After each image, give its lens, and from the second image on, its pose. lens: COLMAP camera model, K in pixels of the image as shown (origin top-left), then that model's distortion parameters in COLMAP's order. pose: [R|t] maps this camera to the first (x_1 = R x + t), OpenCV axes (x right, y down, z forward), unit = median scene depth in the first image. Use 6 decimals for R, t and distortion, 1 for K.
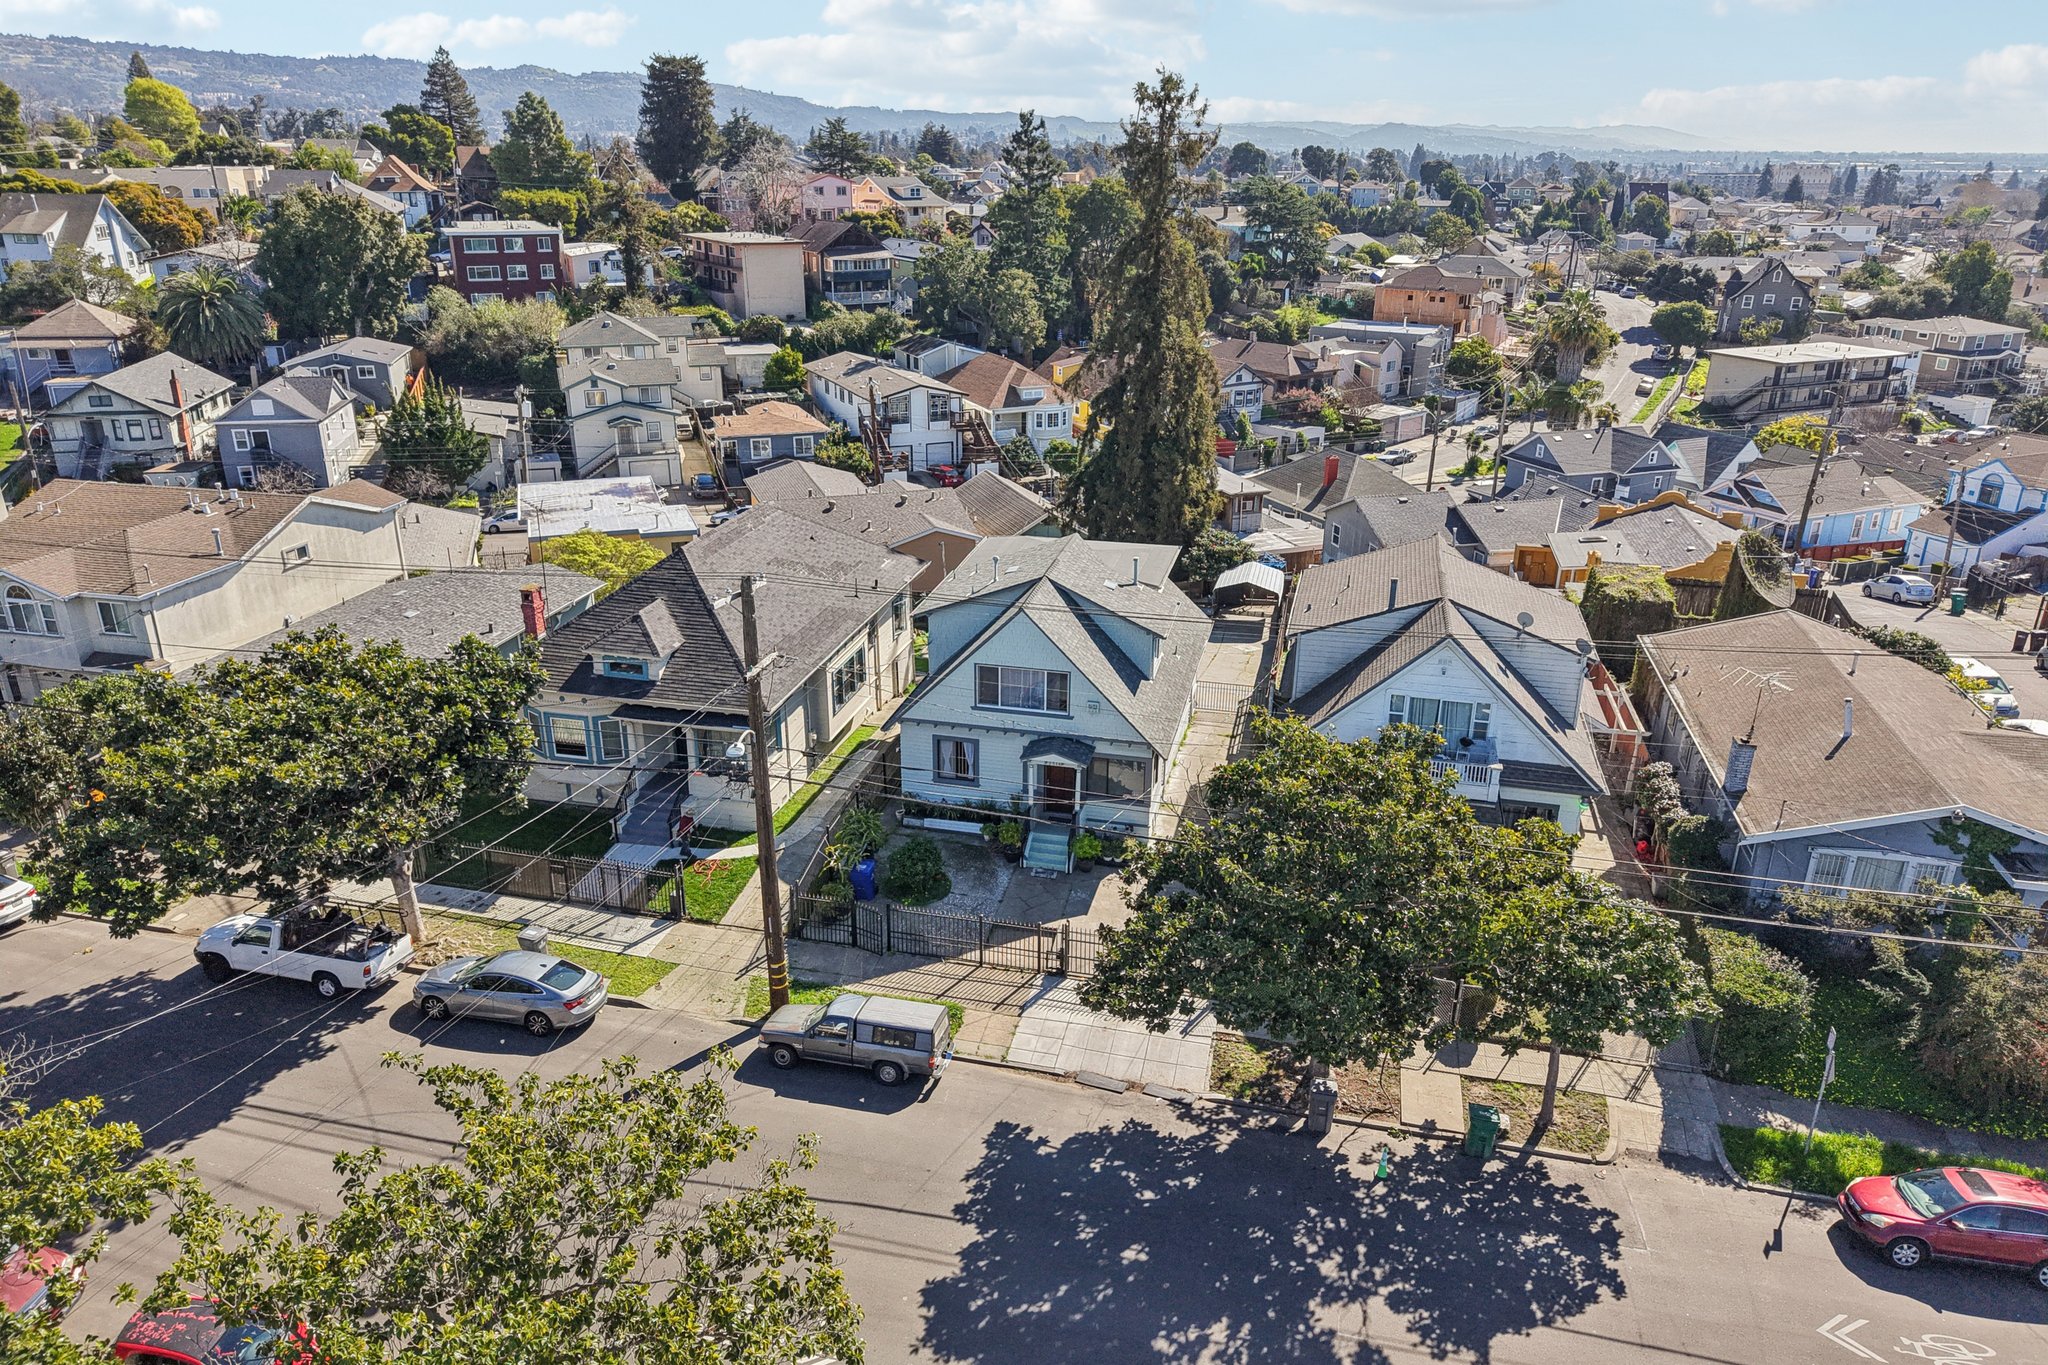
lens RADIAL K [[1376.8, 0, 1018.8], [0, 1376.8, 670.6], [0, 0, 1]] dist [0.025925, -0.025434]
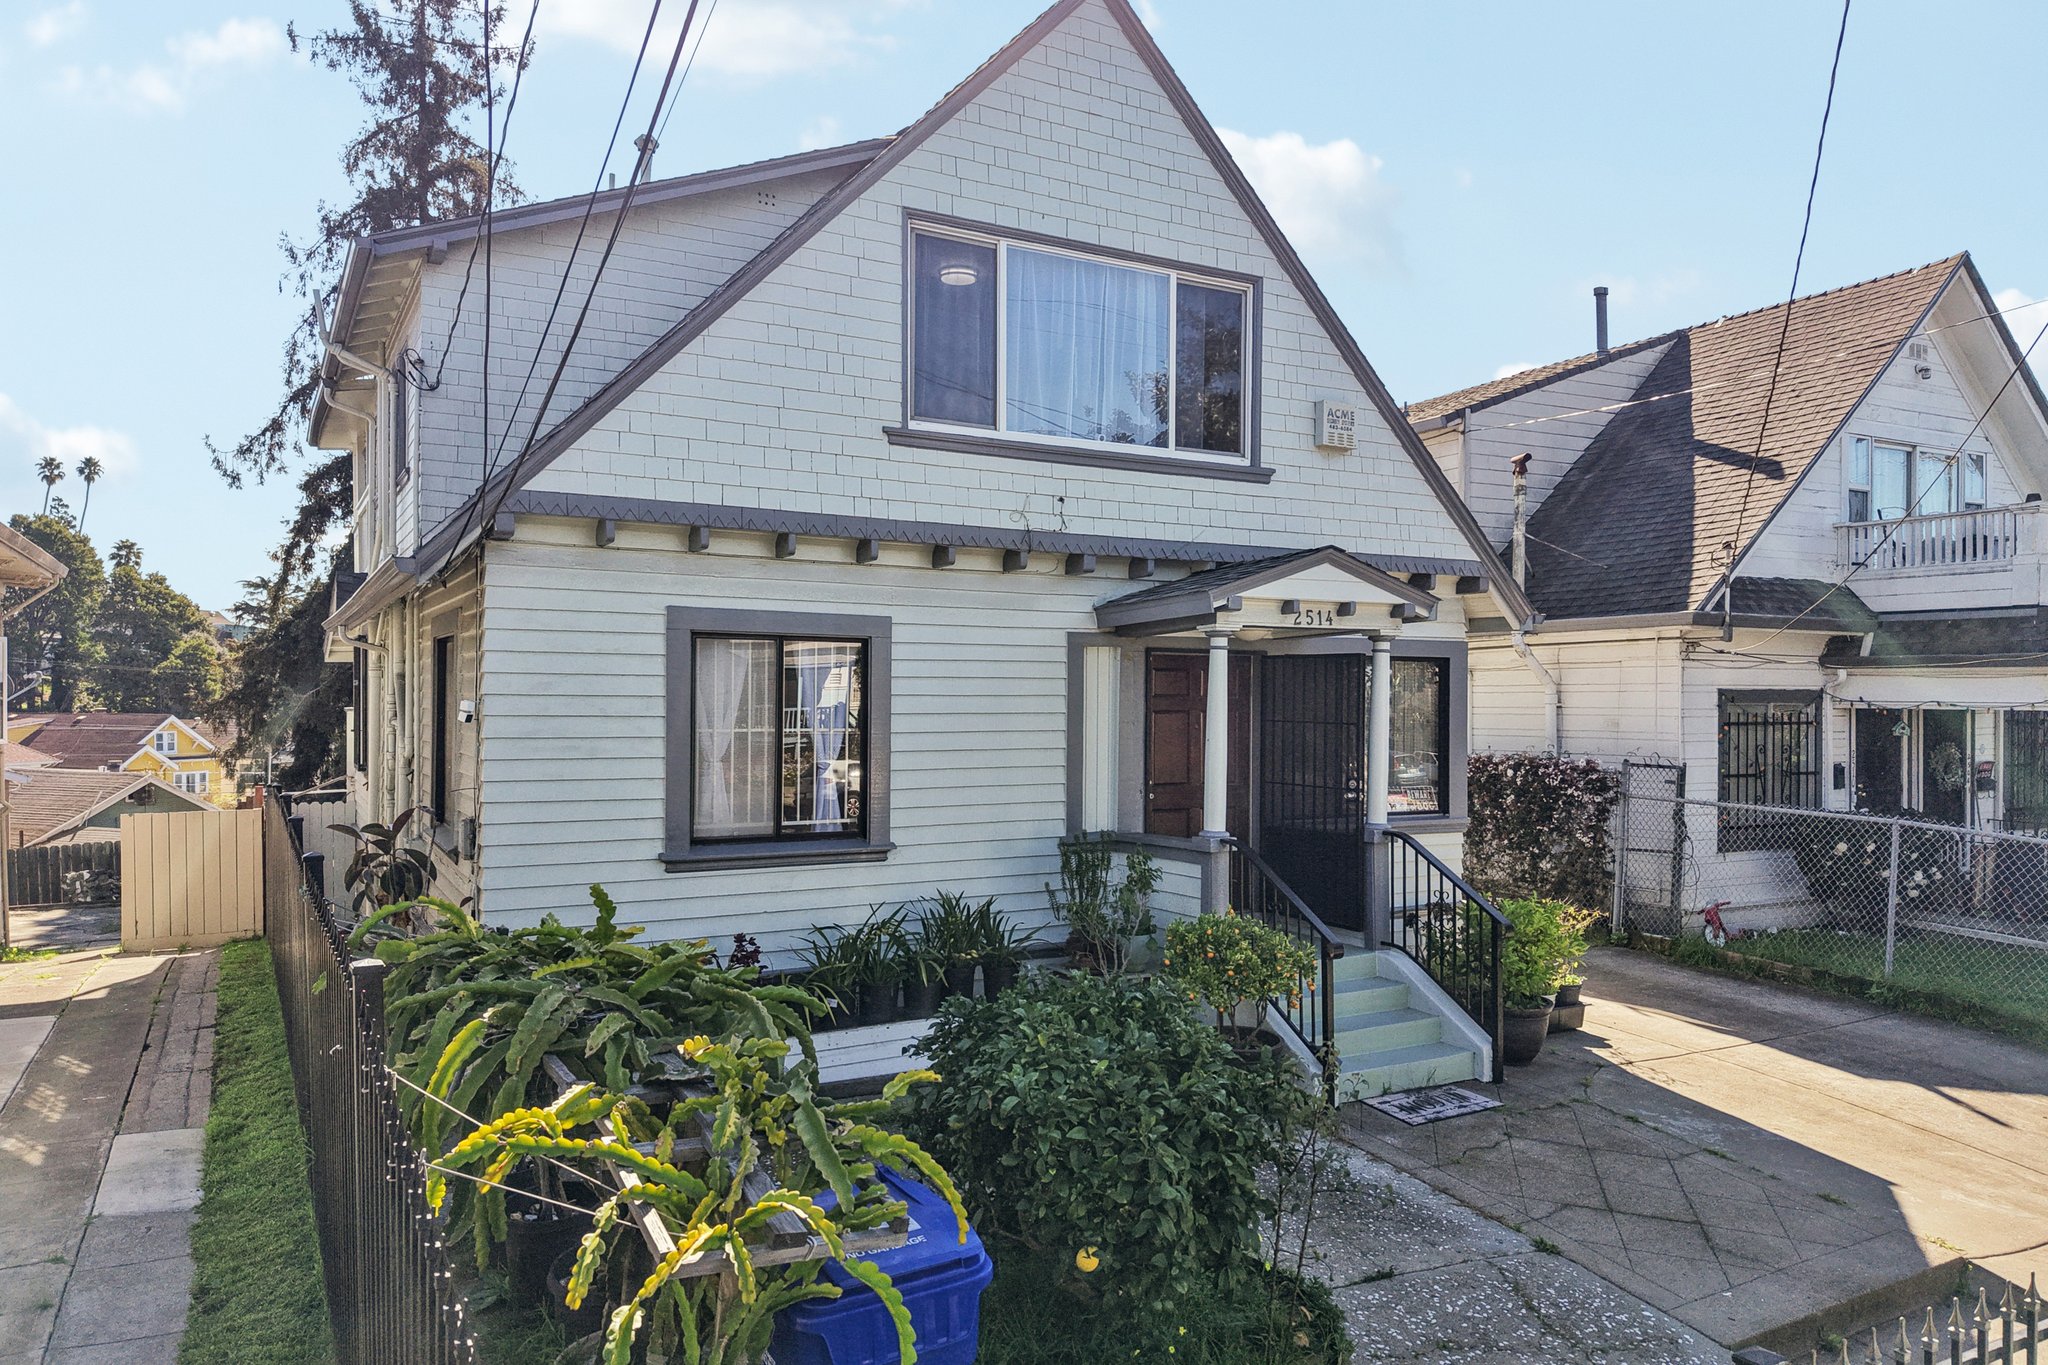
lens RADIAL K [[1376.8, 0, 1026.9], [0, 1376.8, 691.4], [0, 0, 1]] dist [0.025925, -0.025434]
pose [[0.734959, -0.000229, 0.678111, -0.104766], [0.242563, 0.933924, -0.262582, 0.080995], [-0.633244, 0.357471, 0.686452, 0.547720]]
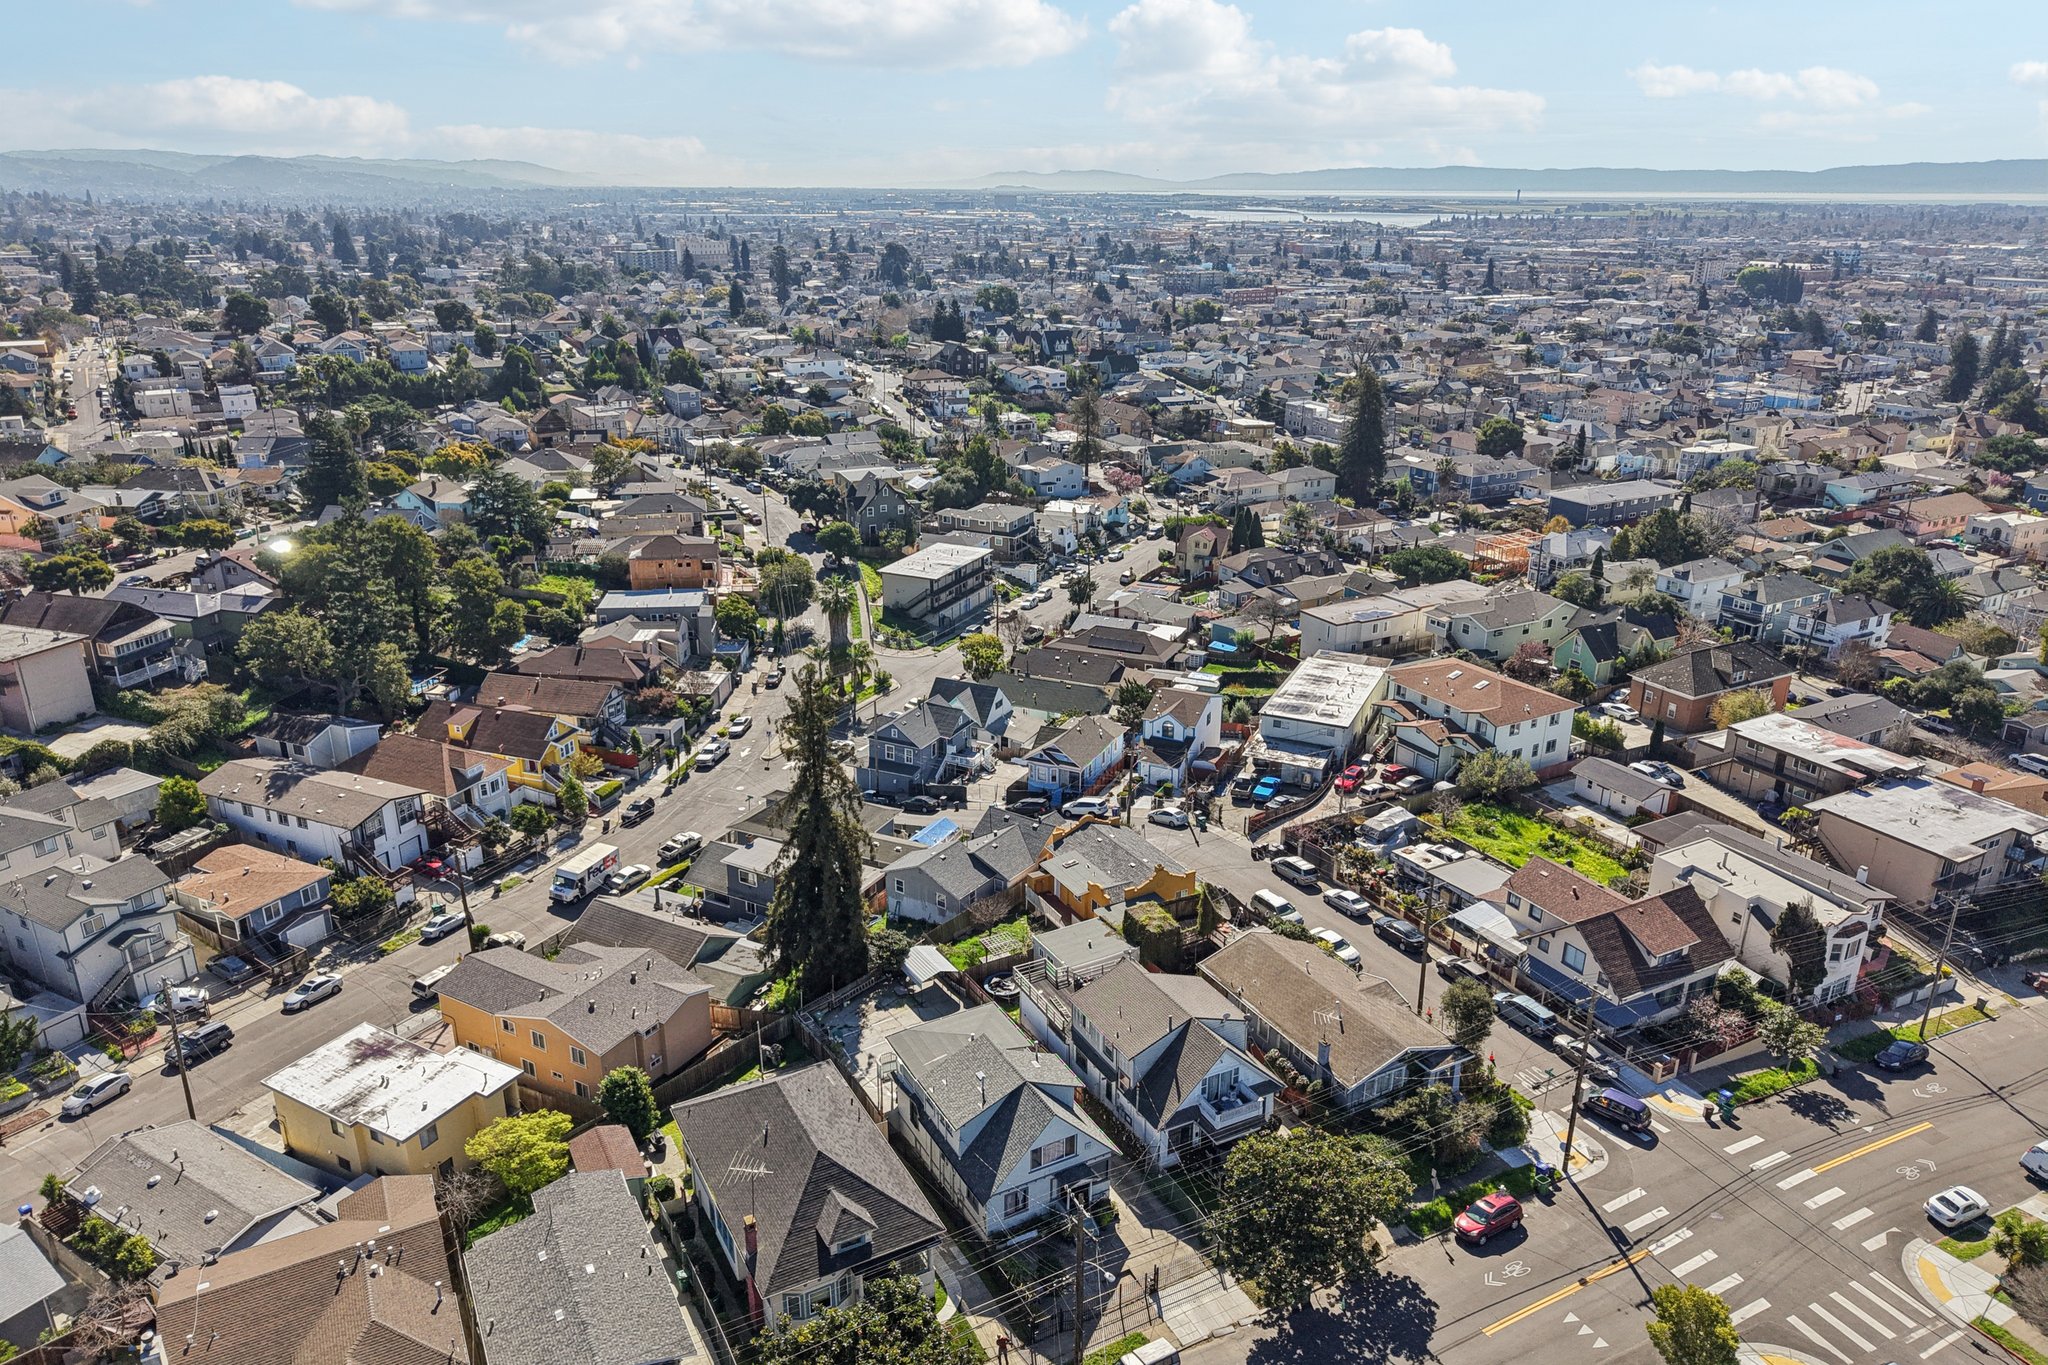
lens RADIAL K [[1376.8, 0, 1017.6], [0, 1376.8, 701.1], [0, 0, 1]] dist [0.025925, -0.025434]
pose [[0.742168, -0.240657, 0.625517, -0.662825], [0.237255, 0.967212, 0.090618, -0.476193], [-0.626815, 0.081153, 0.774930, -0.288674]]
